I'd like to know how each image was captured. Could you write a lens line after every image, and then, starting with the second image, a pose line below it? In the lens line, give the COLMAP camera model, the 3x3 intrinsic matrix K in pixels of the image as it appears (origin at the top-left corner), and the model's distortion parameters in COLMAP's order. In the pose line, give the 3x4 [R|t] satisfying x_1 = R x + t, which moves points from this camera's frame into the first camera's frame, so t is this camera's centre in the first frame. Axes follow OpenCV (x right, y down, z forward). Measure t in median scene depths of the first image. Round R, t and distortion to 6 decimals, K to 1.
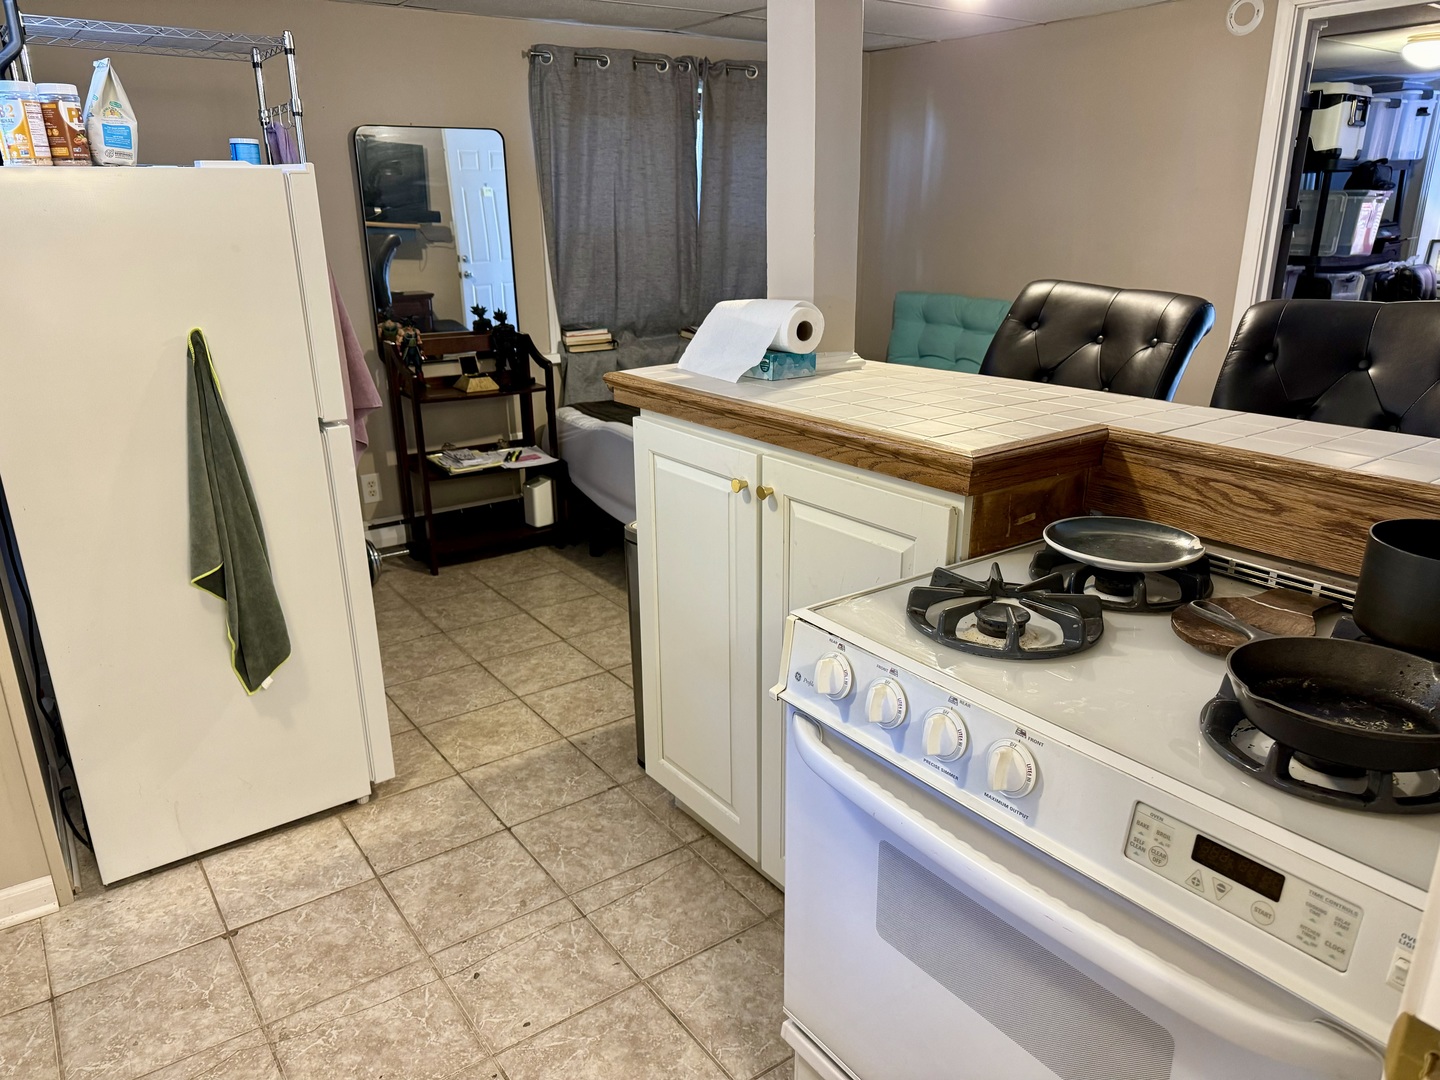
lens RADIAL K [[1002.3, 0, 720.0], [0, 1002.3, 540.0], [0, 0, 1]] dist [0.071635, -0.088034]
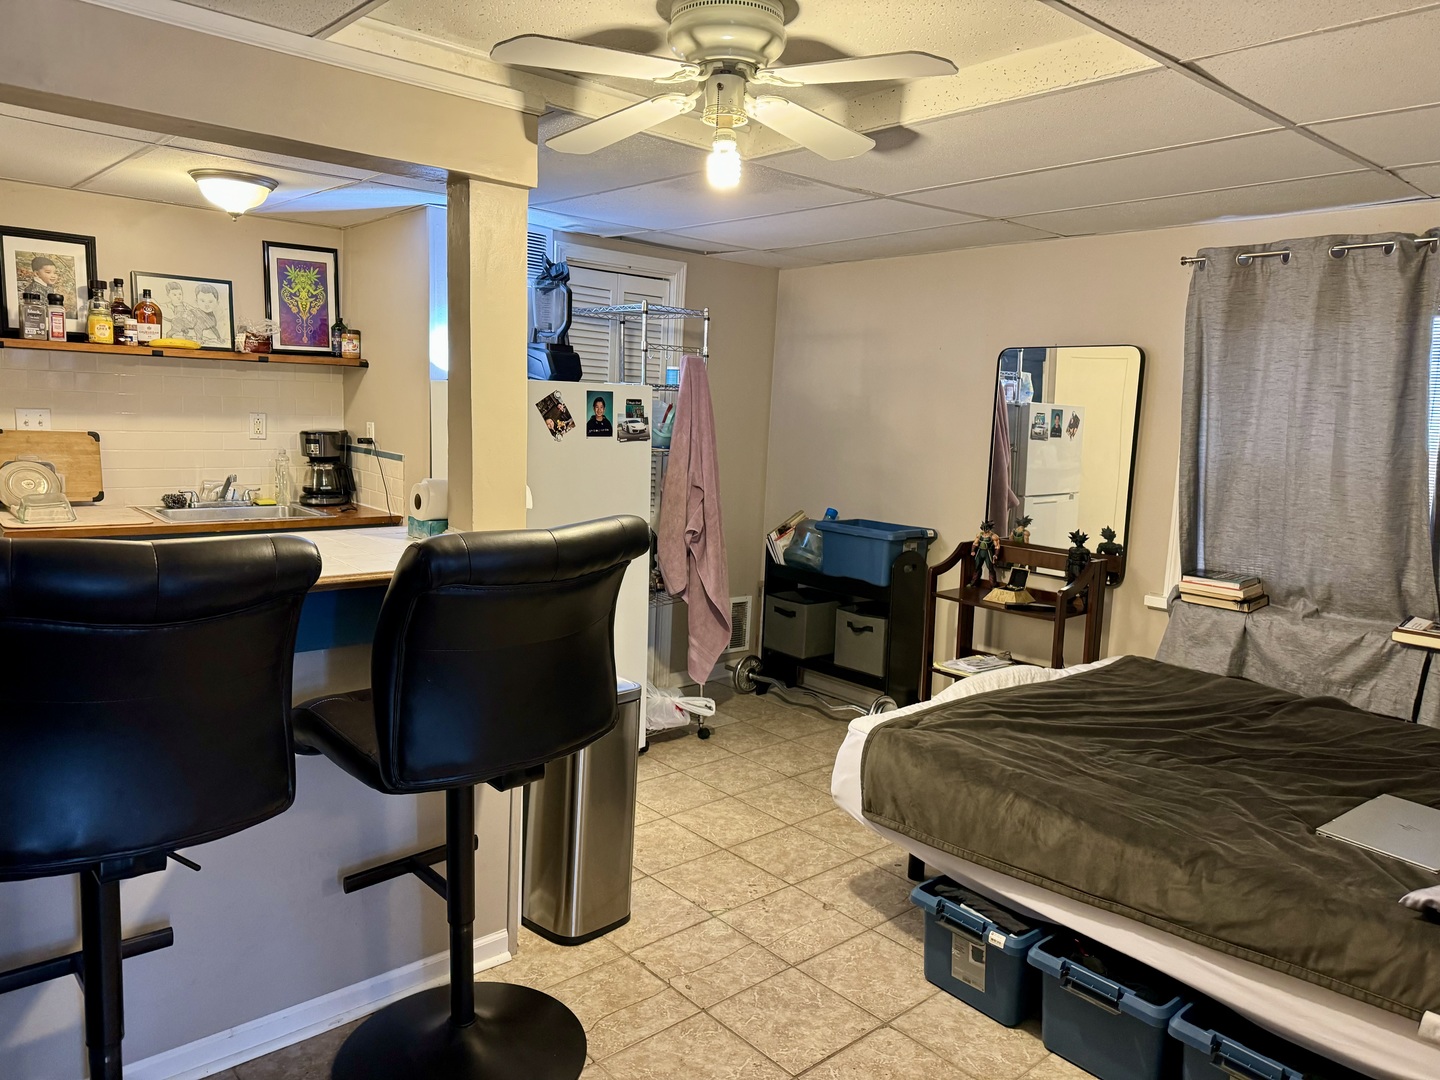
lens RADIAL K [[1002.3, 0, 720.0], [0, 1002.3, 540.0], [0, 0, 1]] dist [0.071635, -0.088034]
pose [[0.112506, 0.155549, -0.981401, 0.606879], [-0.342532, 0.933203, 0.108643, -0.195996], [0.932745, 0.323939, 0.158271, 0.517586]]
